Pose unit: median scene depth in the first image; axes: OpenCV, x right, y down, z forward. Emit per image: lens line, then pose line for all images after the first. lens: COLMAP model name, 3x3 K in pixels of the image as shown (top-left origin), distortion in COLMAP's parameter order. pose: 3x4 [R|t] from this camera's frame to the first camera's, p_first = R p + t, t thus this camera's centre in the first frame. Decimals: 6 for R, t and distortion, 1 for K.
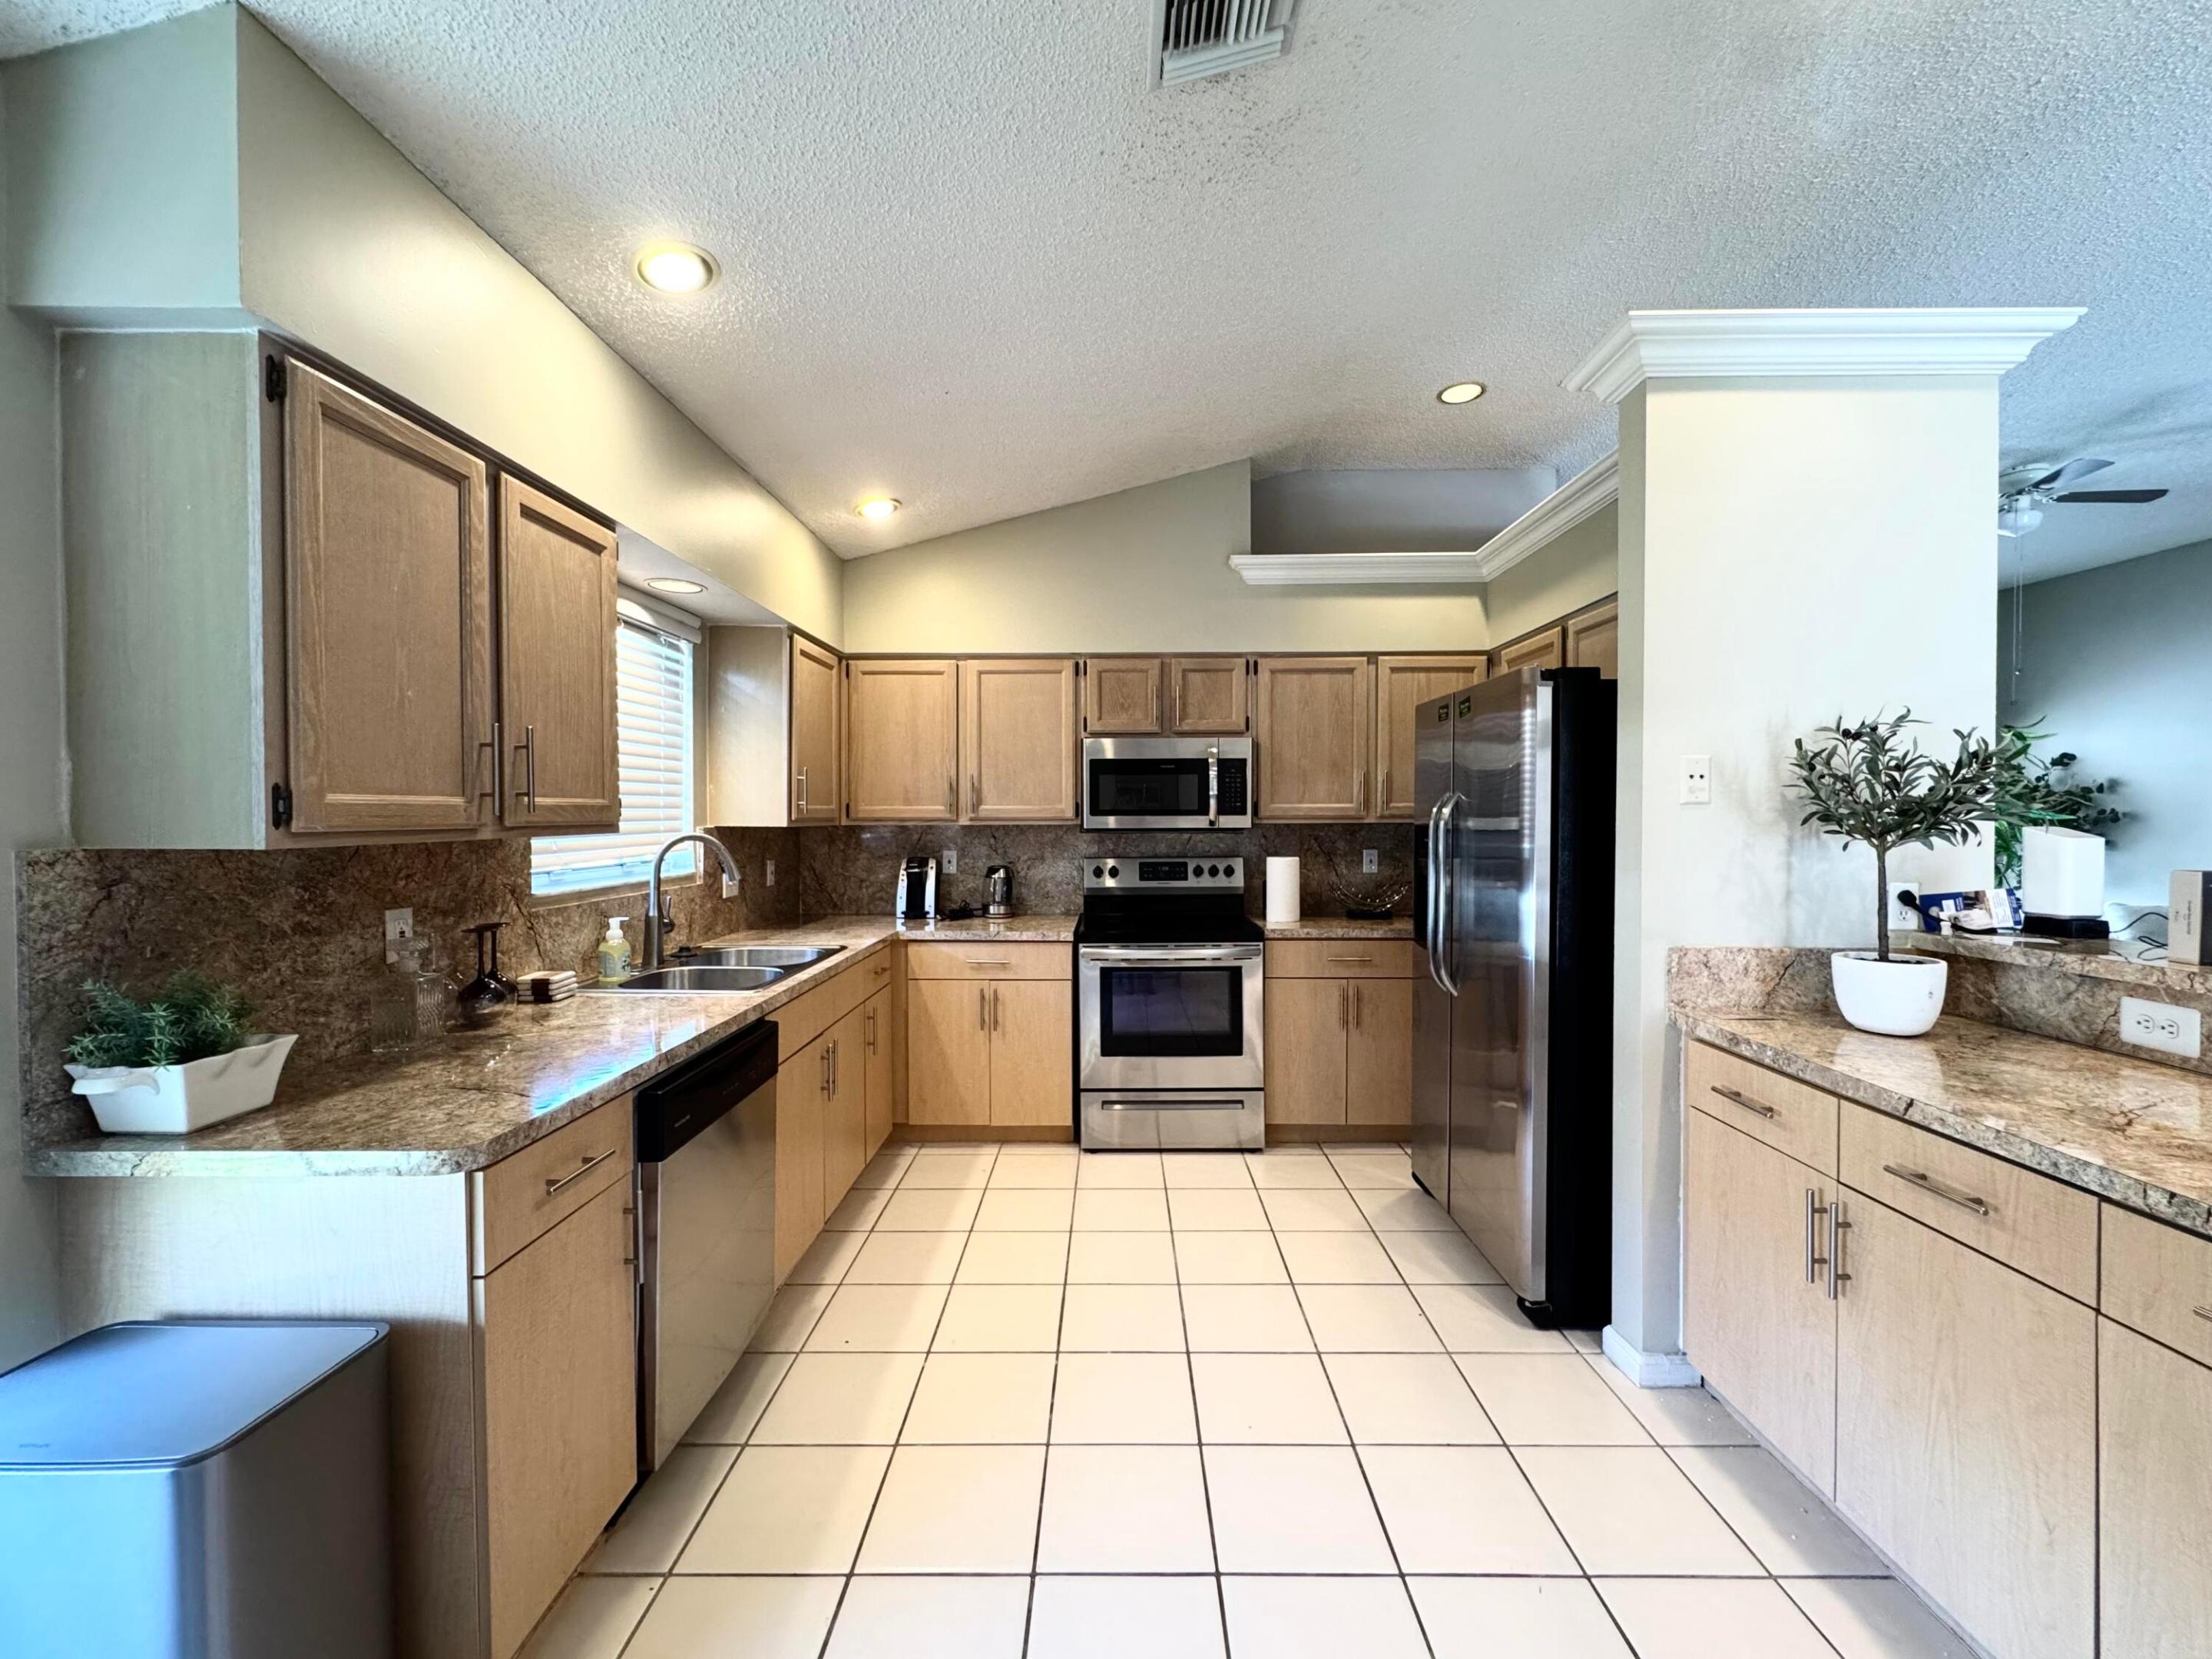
lens RADIAL K [[885.5, 0, 1106.0], [0, 885.5, 829.5], [0, 0, 1]] dist [-0.001040, 0.000123]
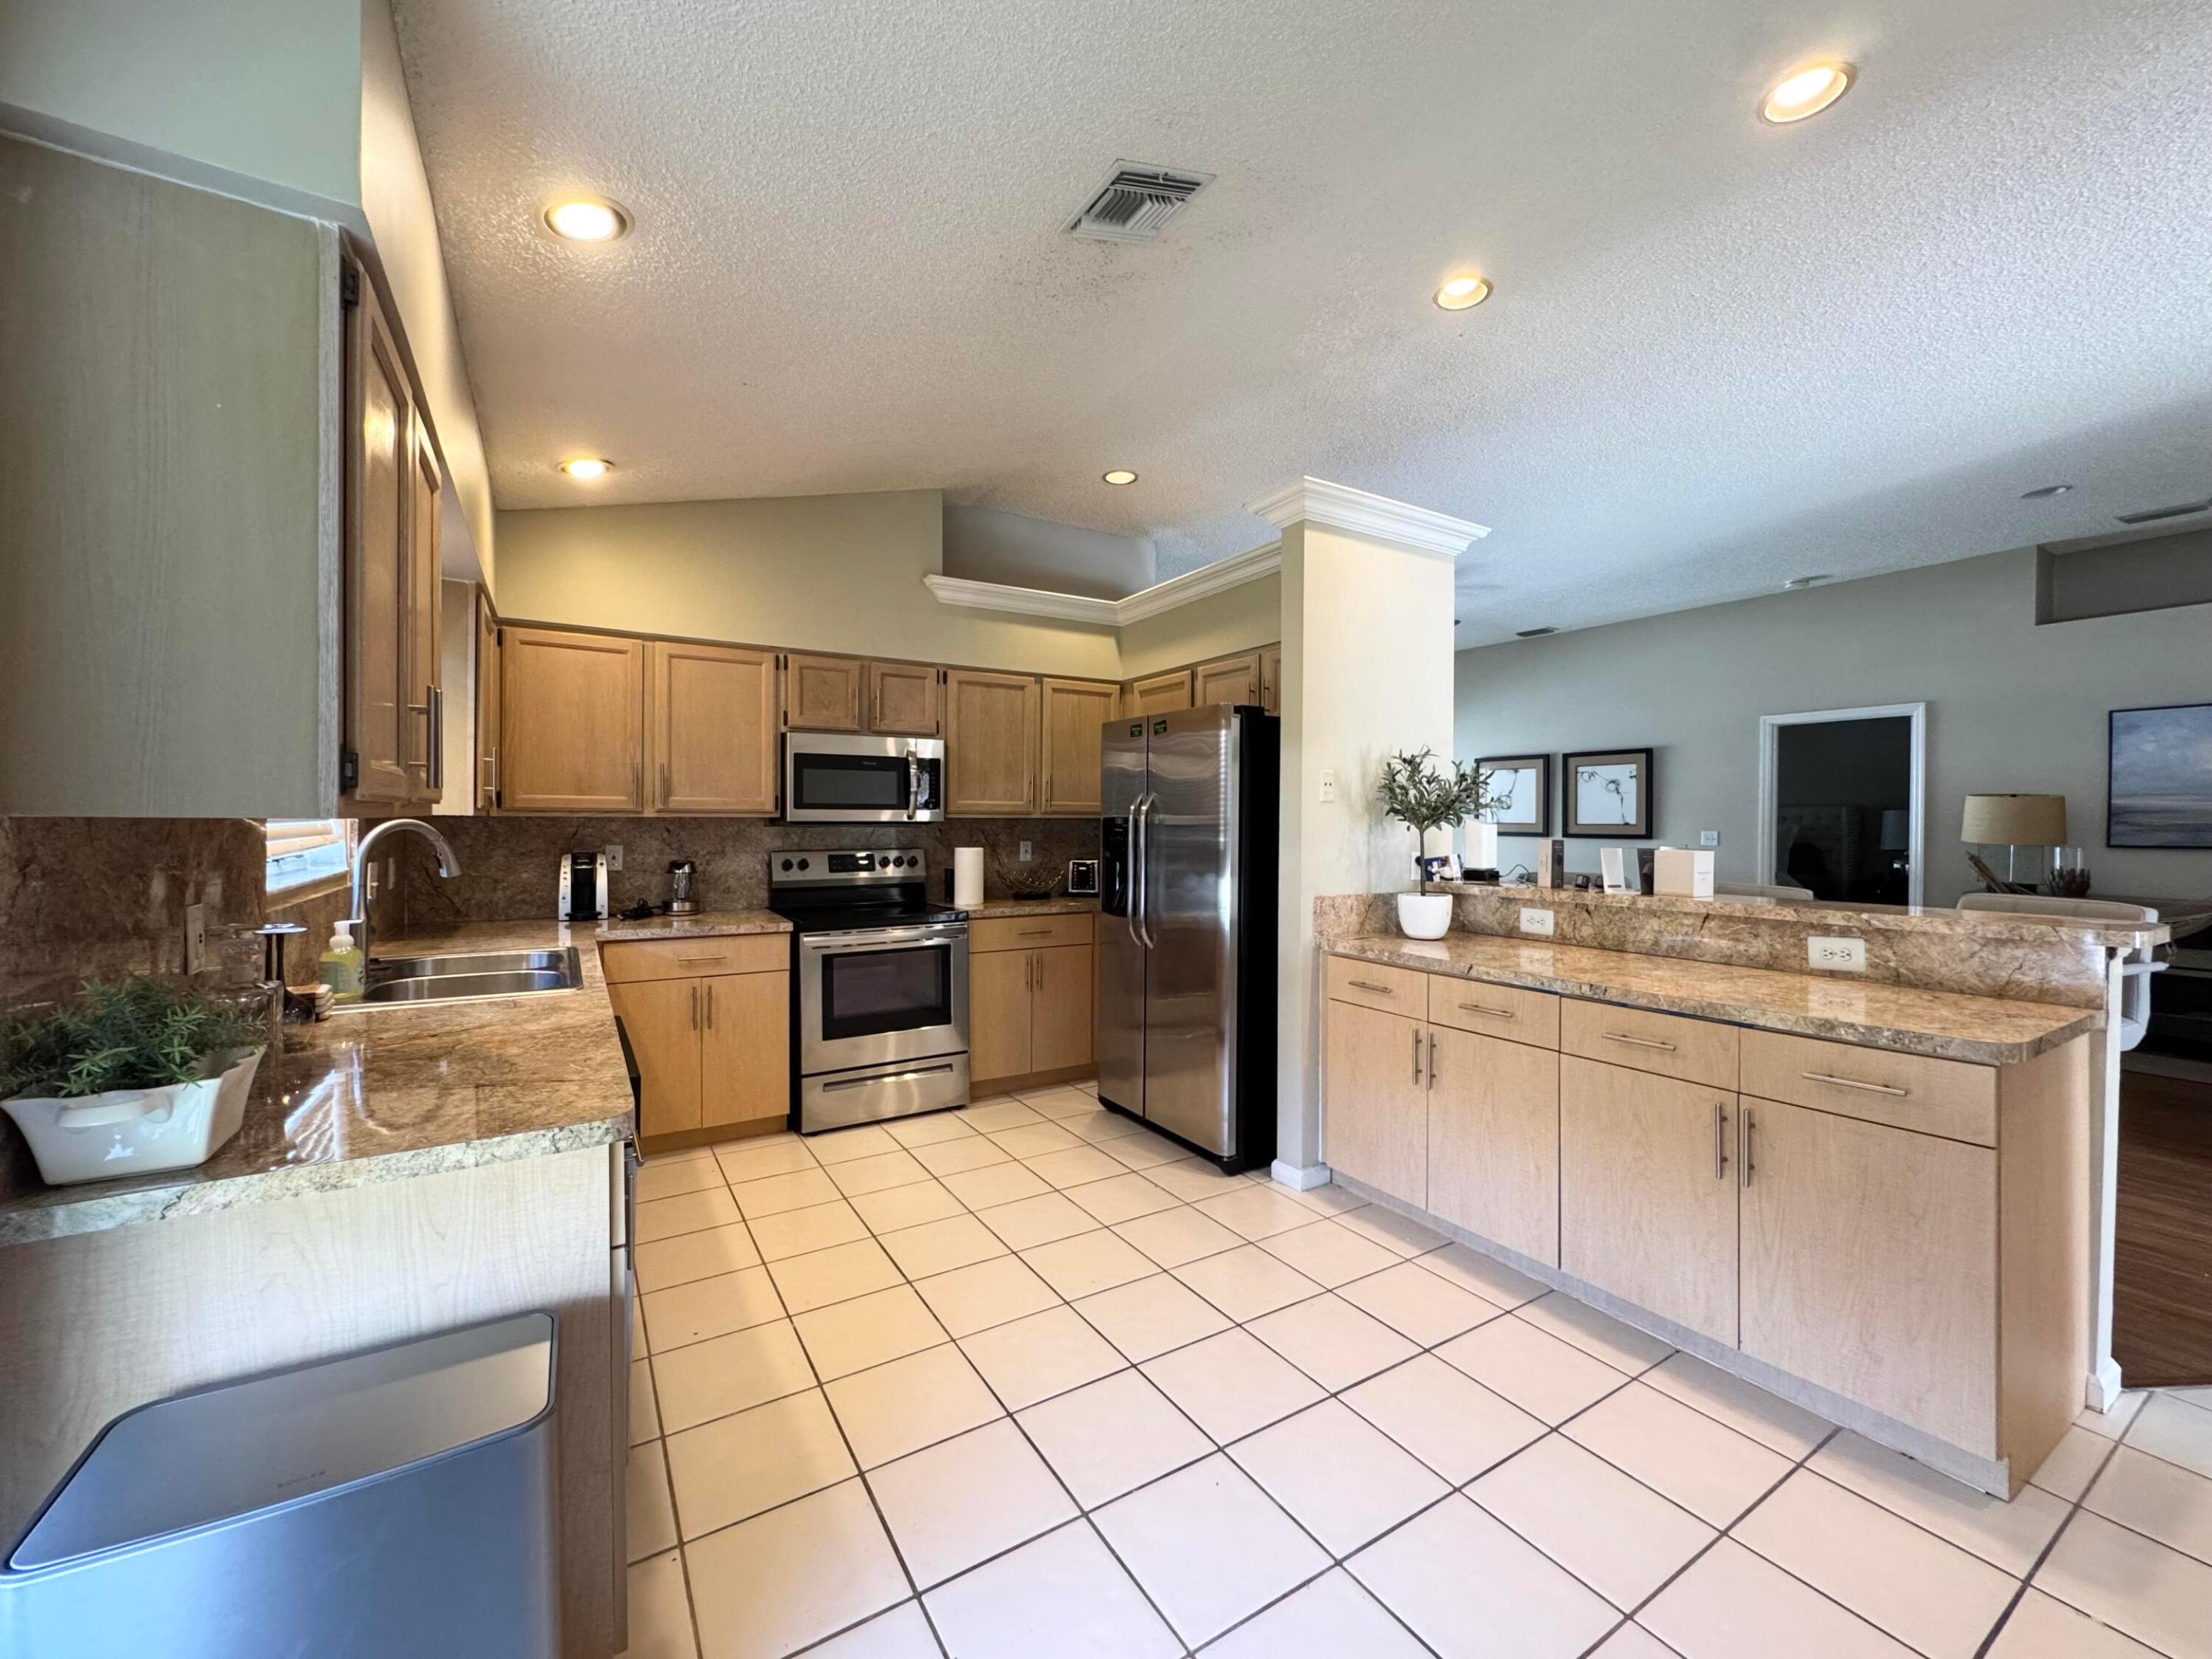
lens RADIAL K [[885.5, 0, 1106.0], [0, 885.5, 829.5], [0, 0, 1]] dist [-0.001040, 0.000123]
pose [[0.844533, 0.000245, 0.535503, -0.280060], [0.001916, 0.999992, -0.003479, 0.013574], [-0.535499, 0.003964, 0.844526, -0.052137]]
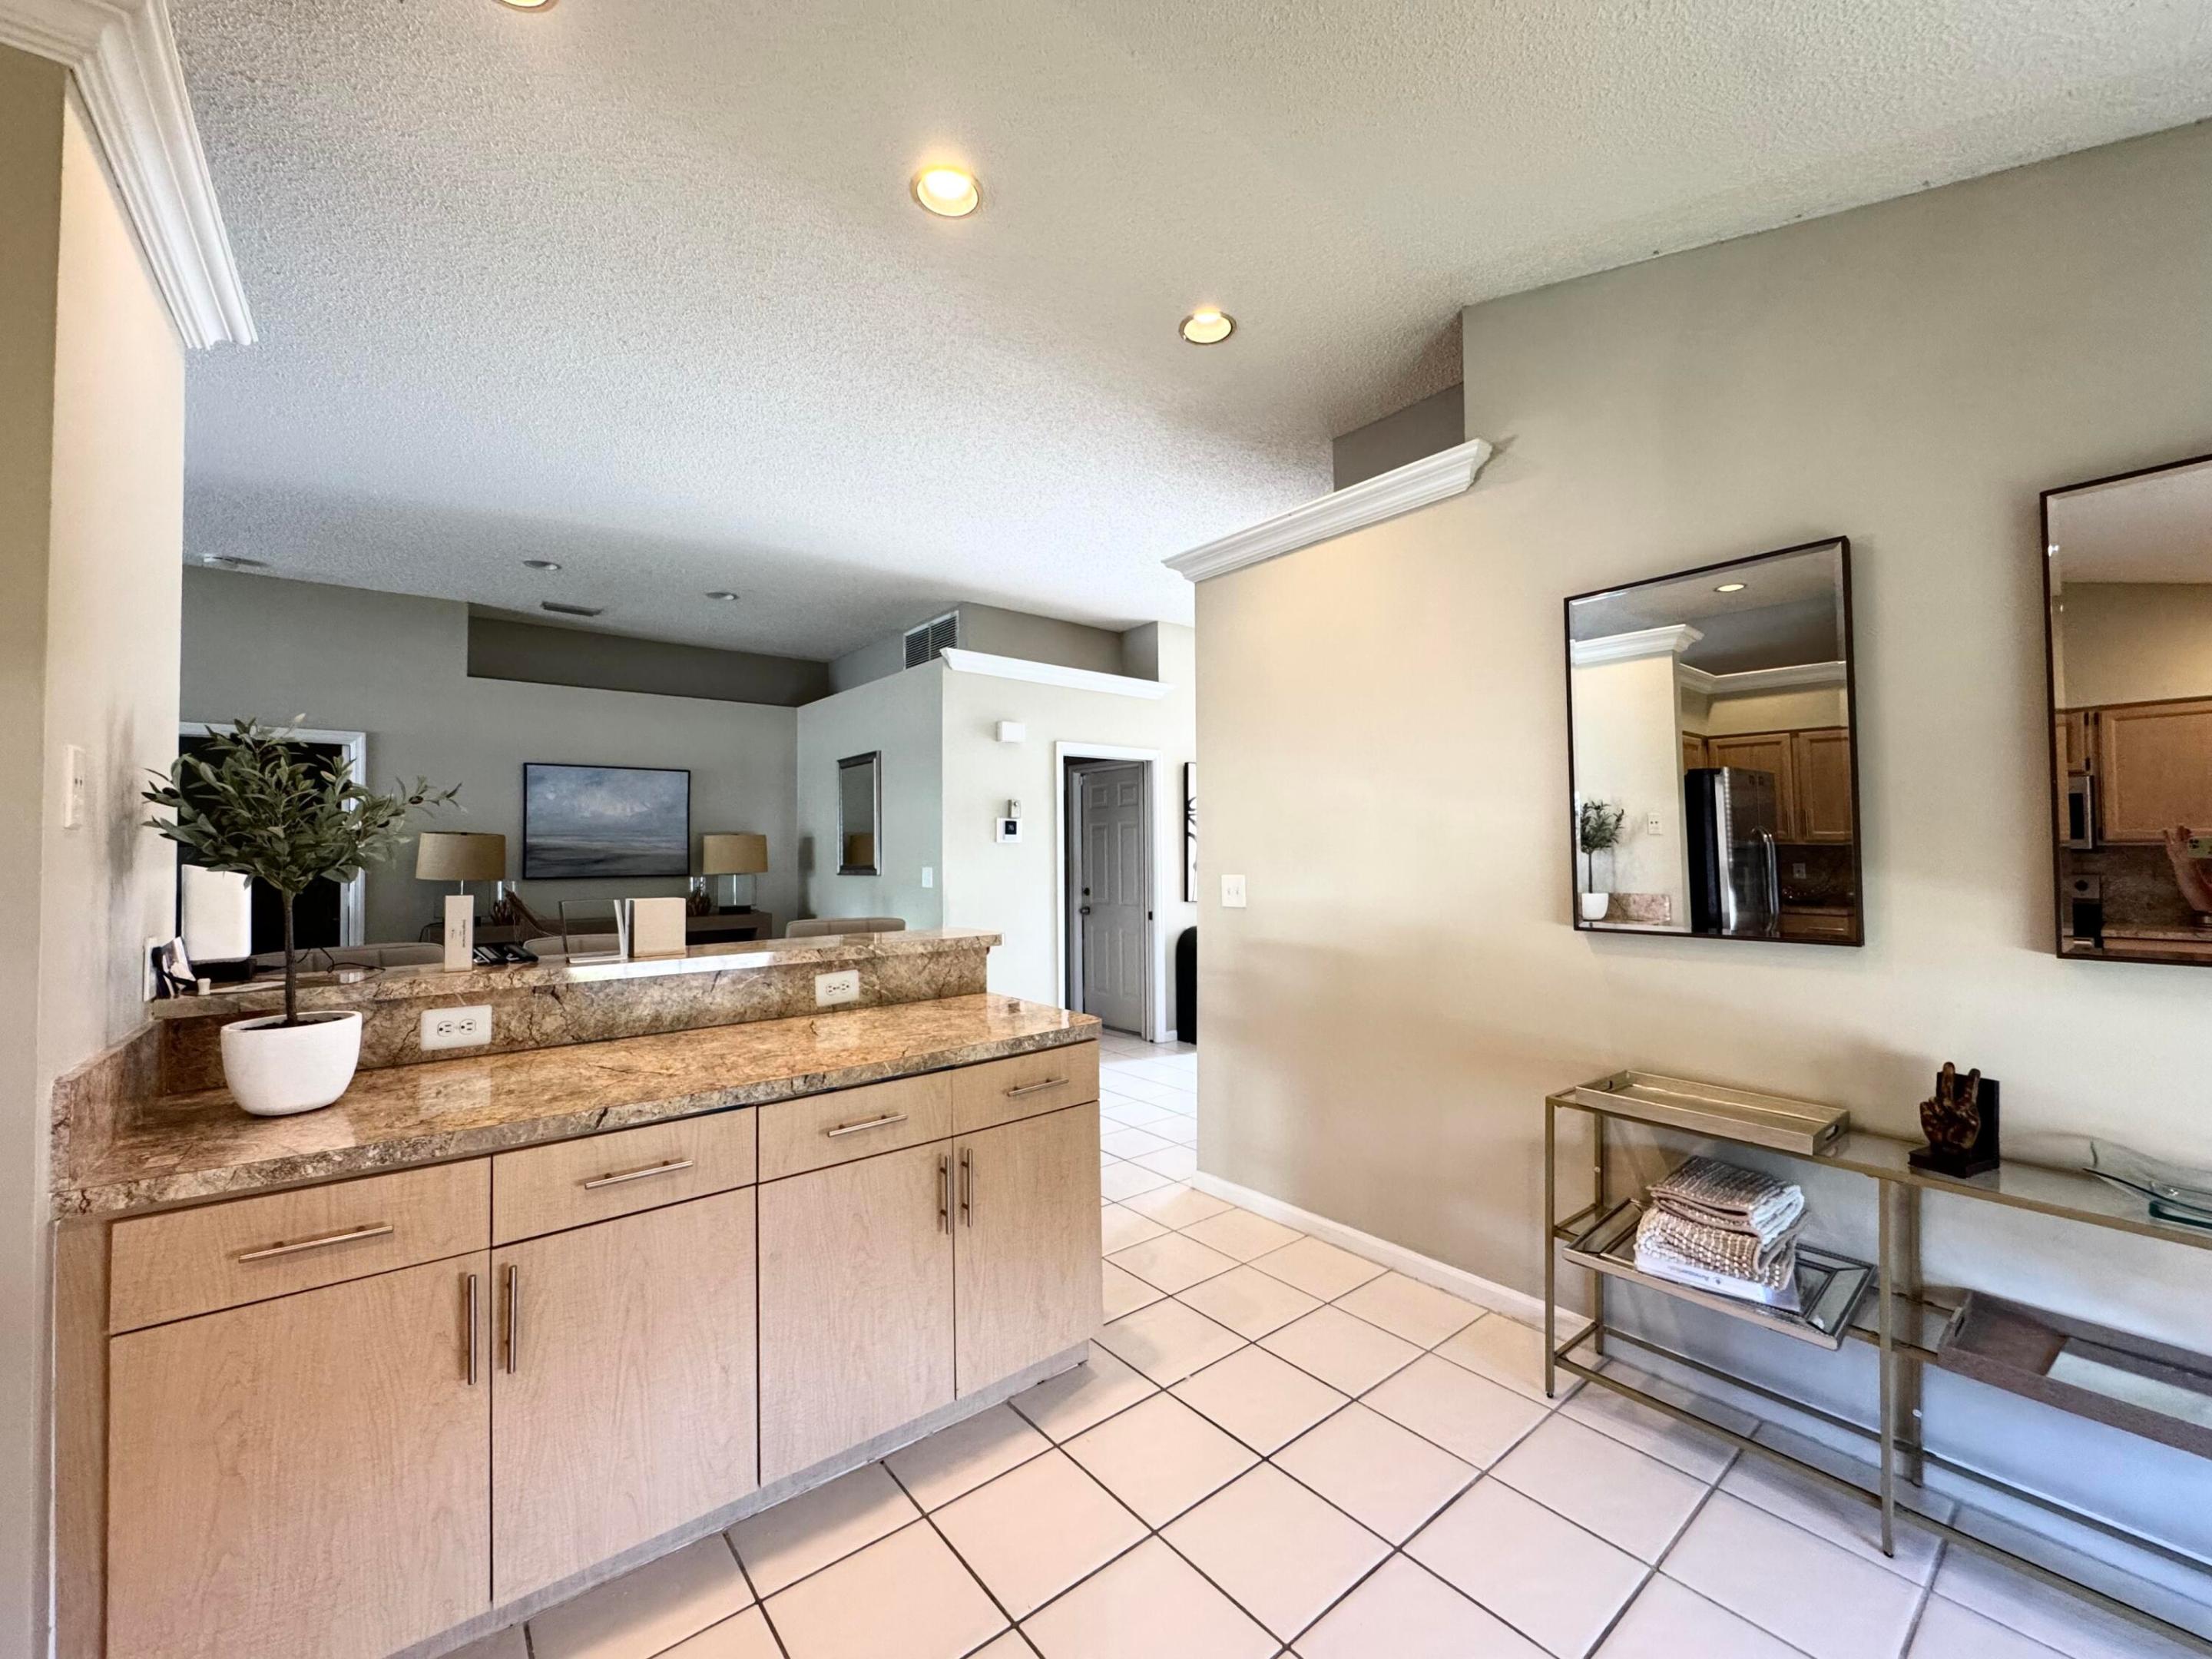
lens RADIAL K [[885.5, 0, 1106.0], [0, 885.5, 829.5], [0, 0, 1]] dist [-0.001040, 0.000123]
pose [[-0.636064, 0.026510, 0.771181, -0.132161], [0.021664, 0.999629, -0.016495, -0.002248], [-0.771332, 0.006215, -0.636402, 0.493937]]
